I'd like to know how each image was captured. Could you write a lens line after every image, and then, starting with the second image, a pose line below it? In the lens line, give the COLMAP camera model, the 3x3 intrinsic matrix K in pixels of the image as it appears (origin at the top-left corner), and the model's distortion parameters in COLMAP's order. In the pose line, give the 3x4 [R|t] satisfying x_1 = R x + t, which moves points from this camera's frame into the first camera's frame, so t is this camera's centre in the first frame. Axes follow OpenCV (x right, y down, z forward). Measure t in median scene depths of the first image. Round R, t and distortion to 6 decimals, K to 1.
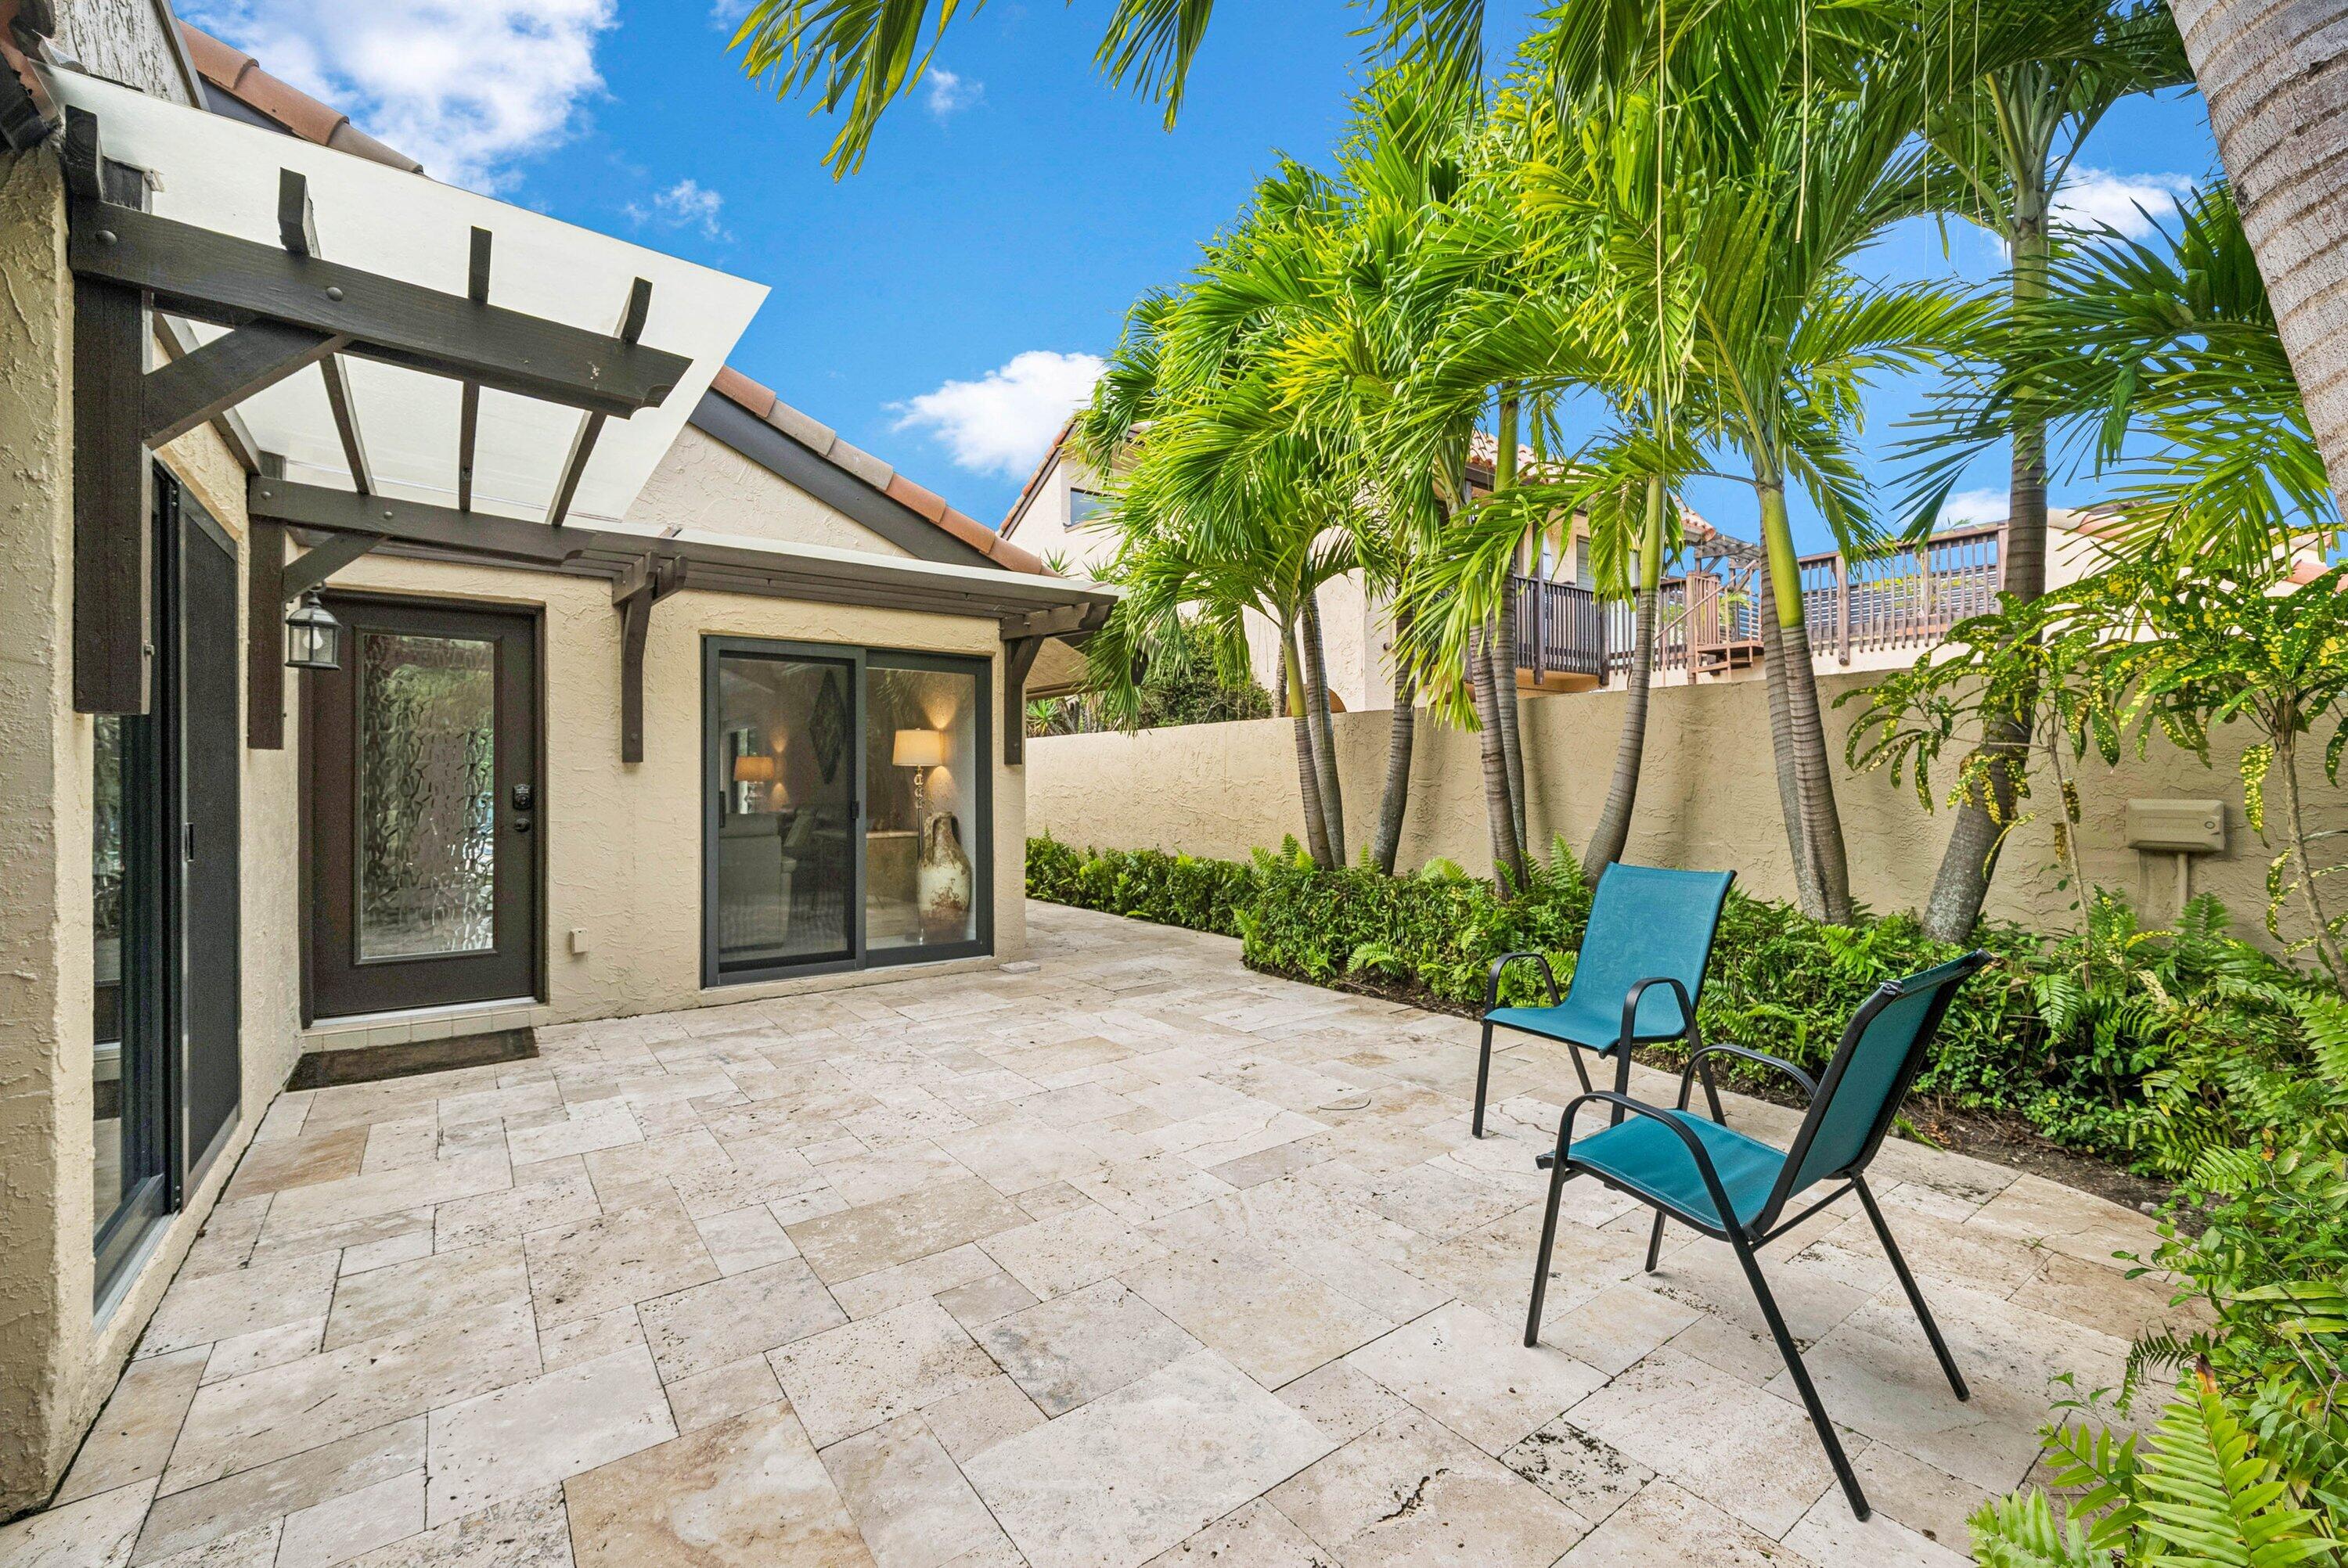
lens RADIAL K [[984.7, 0, 1174.0], [0, 984.7, 784.0], [0, 0, 1]] dist [-0.000334, -0.000105]
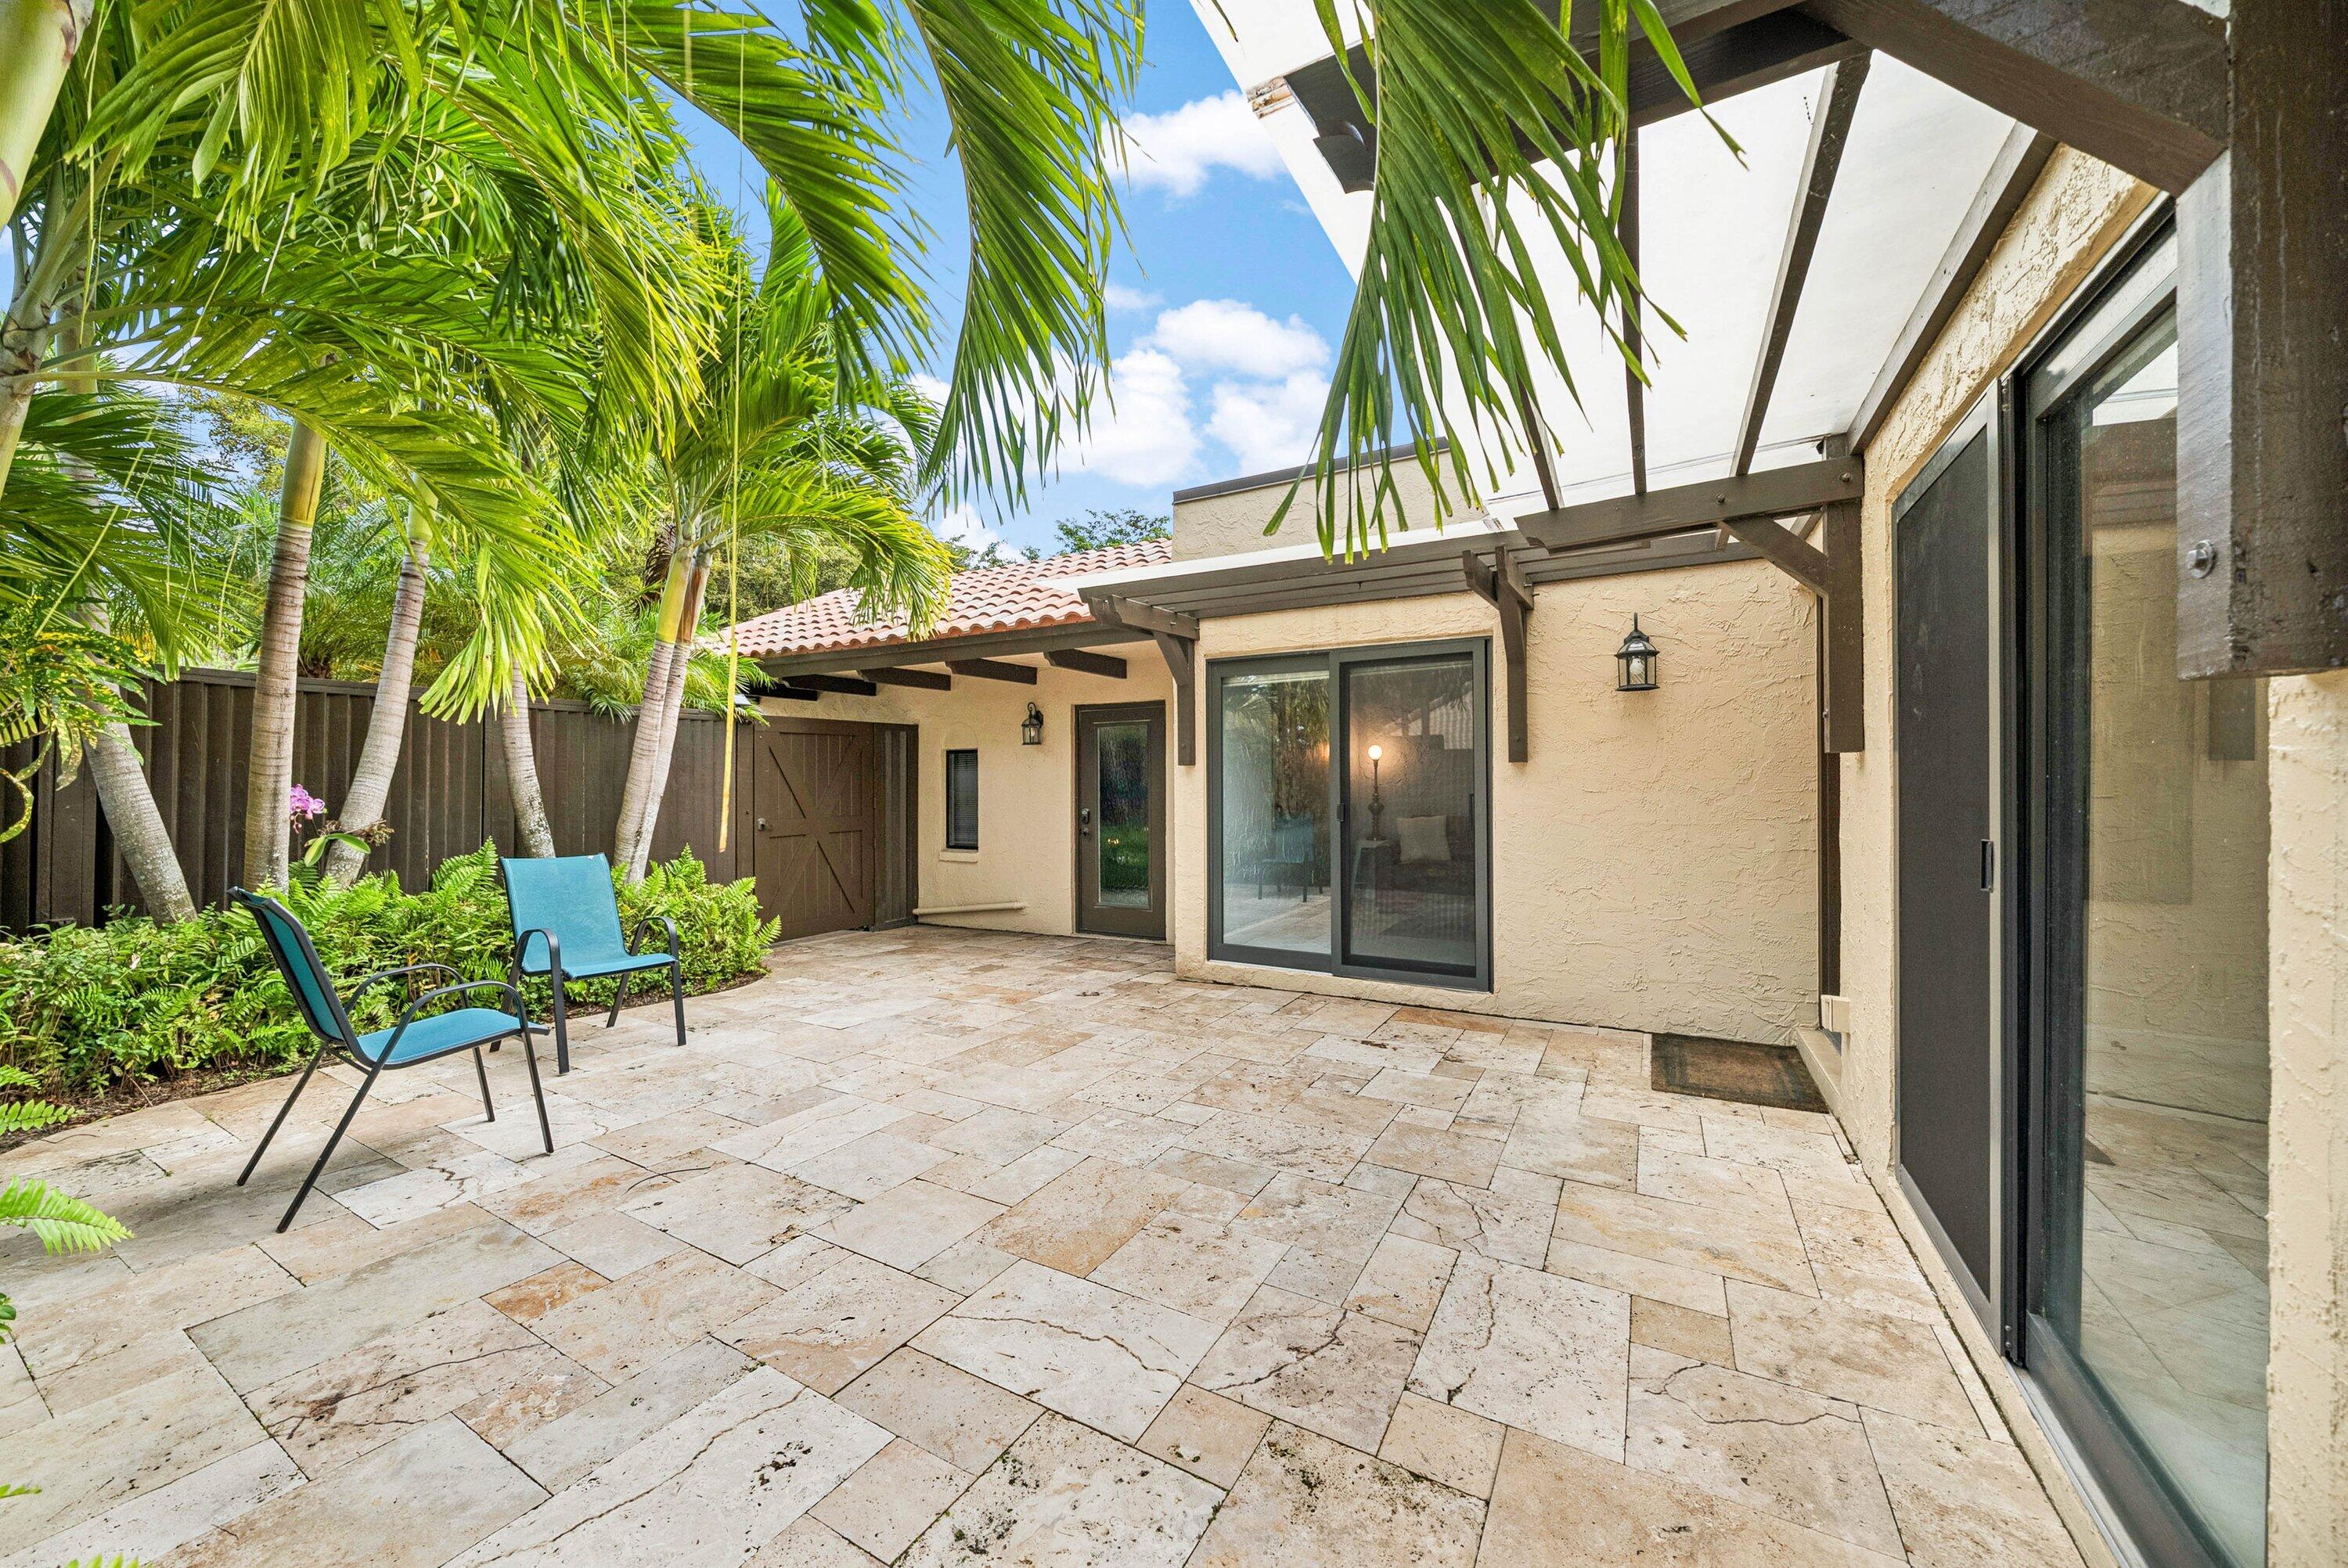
lens RADIAL K [[869.7, 0, 1174.0], [0, 869.7, 784.0], [0, 0, 1]] dist [-0.001129, -0.000166]
pose [[-0.915472, 0.005019, -0.402351, 0.077133], [0.004938, 0.999987, 0.001237, -0.002935], [0.402352, -0.000855, -0.915484, 1.801170]]
